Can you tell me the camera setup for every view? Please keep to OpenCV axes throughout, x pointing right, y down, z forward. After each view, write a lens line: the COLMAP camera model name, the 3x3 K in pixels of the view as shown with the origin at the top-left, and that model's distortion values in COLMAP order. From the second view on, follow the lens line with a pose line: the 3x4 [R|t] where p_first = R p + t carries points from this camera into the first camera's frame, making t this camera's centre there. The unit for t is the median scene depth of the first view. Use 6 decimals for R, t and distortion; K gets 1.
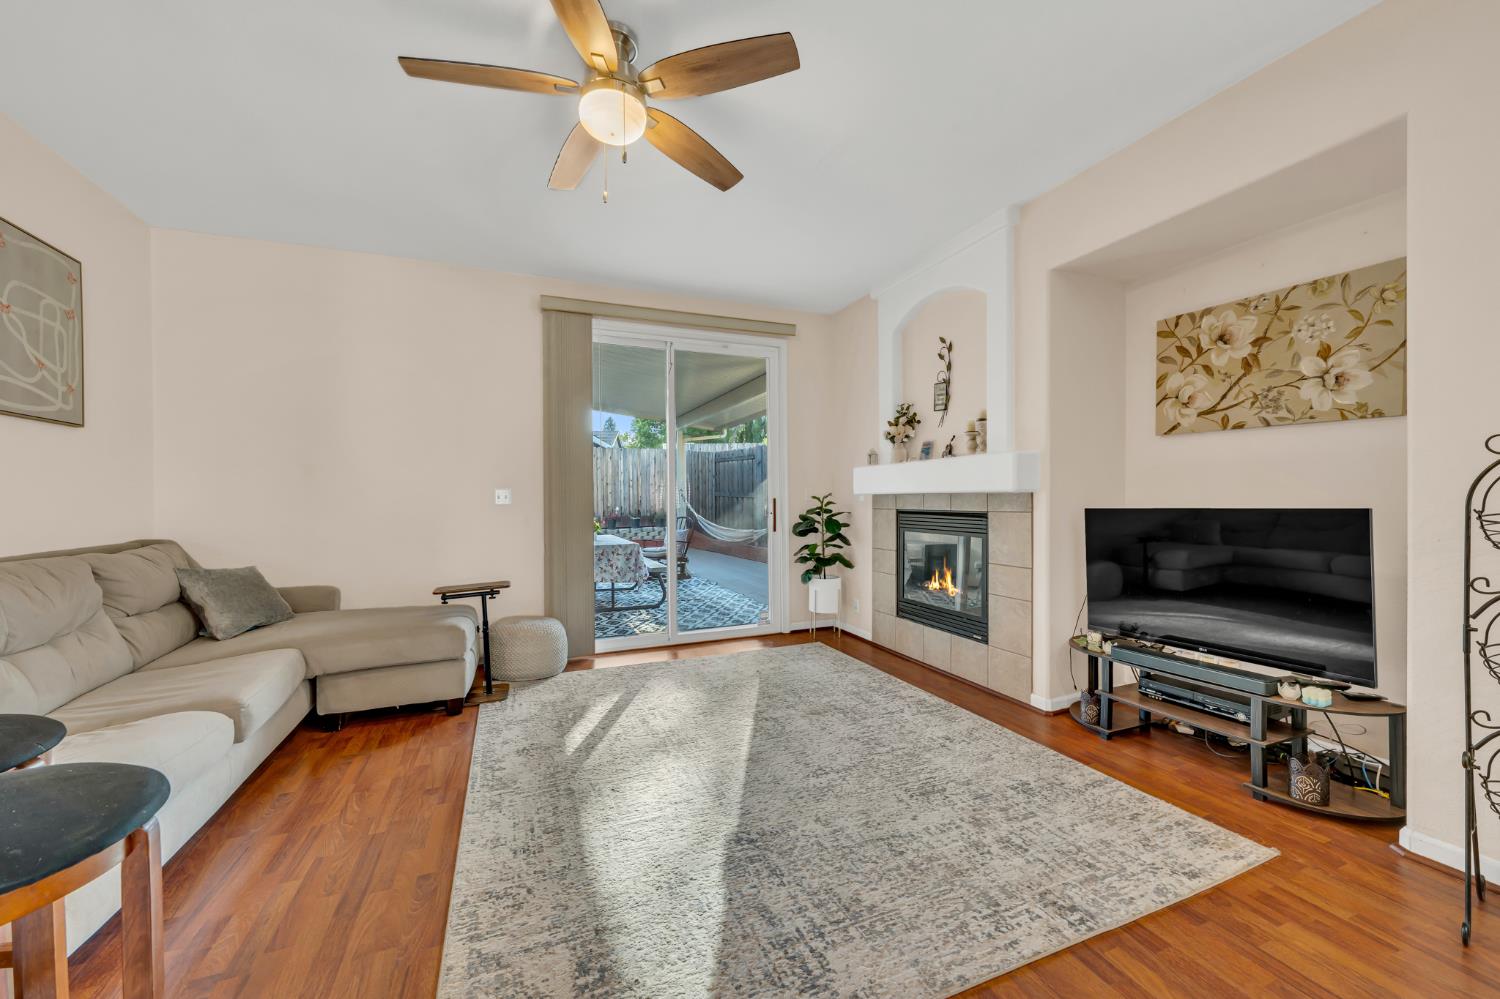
lens RADIAL K [[573.2, 0, 737.0], [0, 573.2, 505.7], [0, 0, 1]] dist [-0.003308, -0.000311]
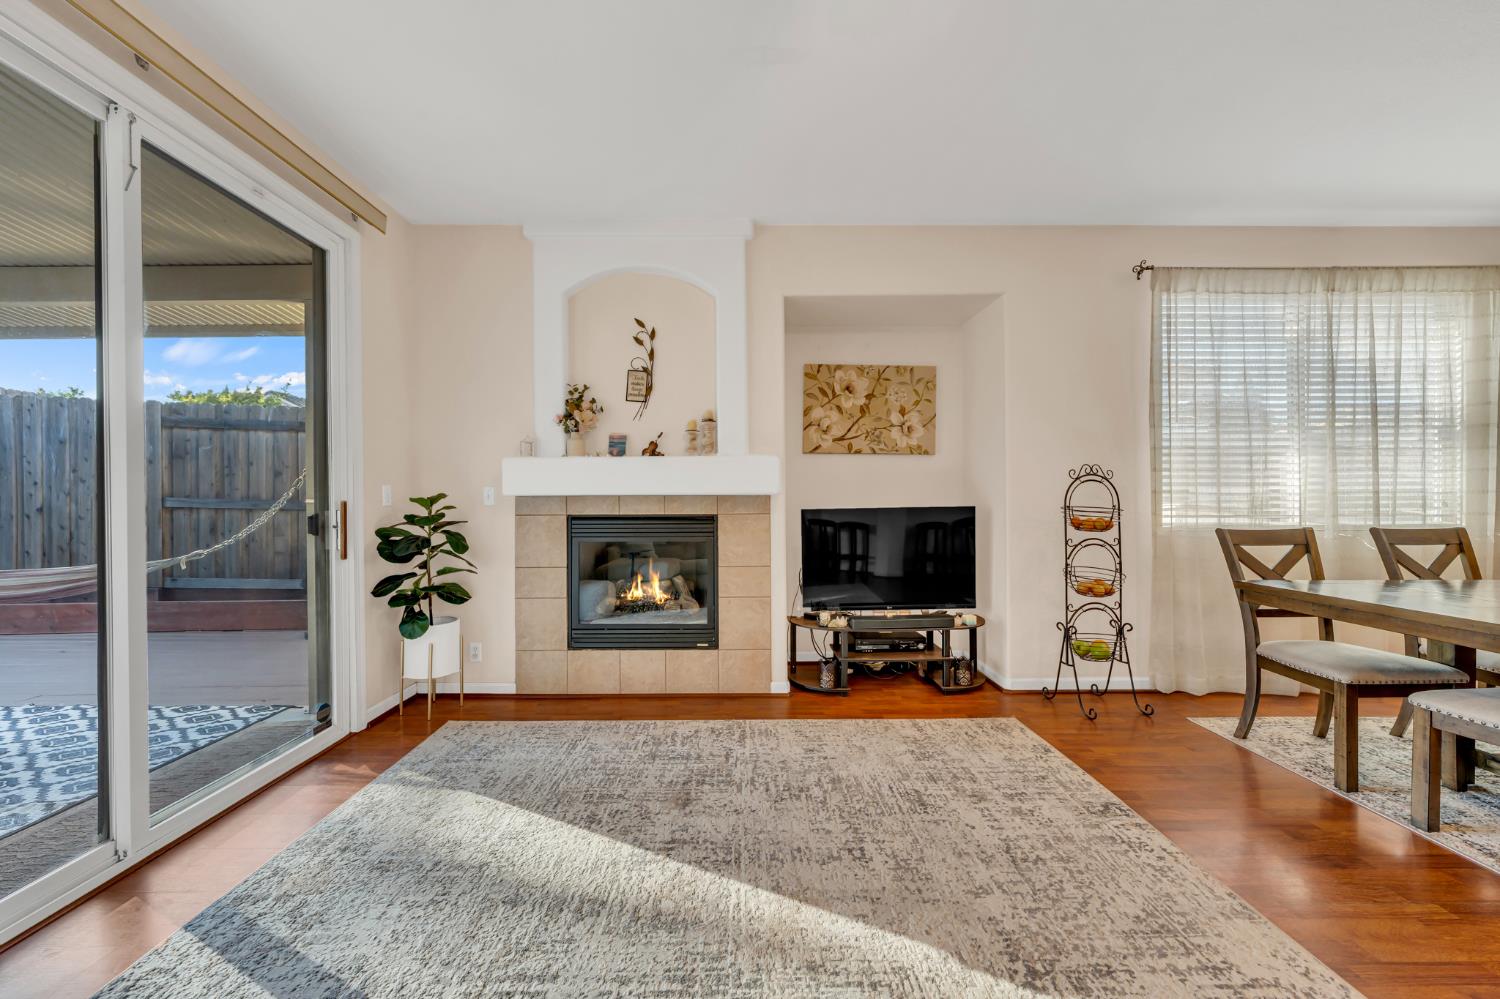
lens RADIAL K [[549.7, 0, 747.2], [0, 549.7, 502.6], [0, 0, 1]] dist [0.006819, -0.000470]
pose [[0.356979, -0.003613, 0.934105, -0.483376], [0.012667, 0.999919, -0.000974, -0.009840], [-0.934026, 0.012180, 0.356996, 0.690022]]
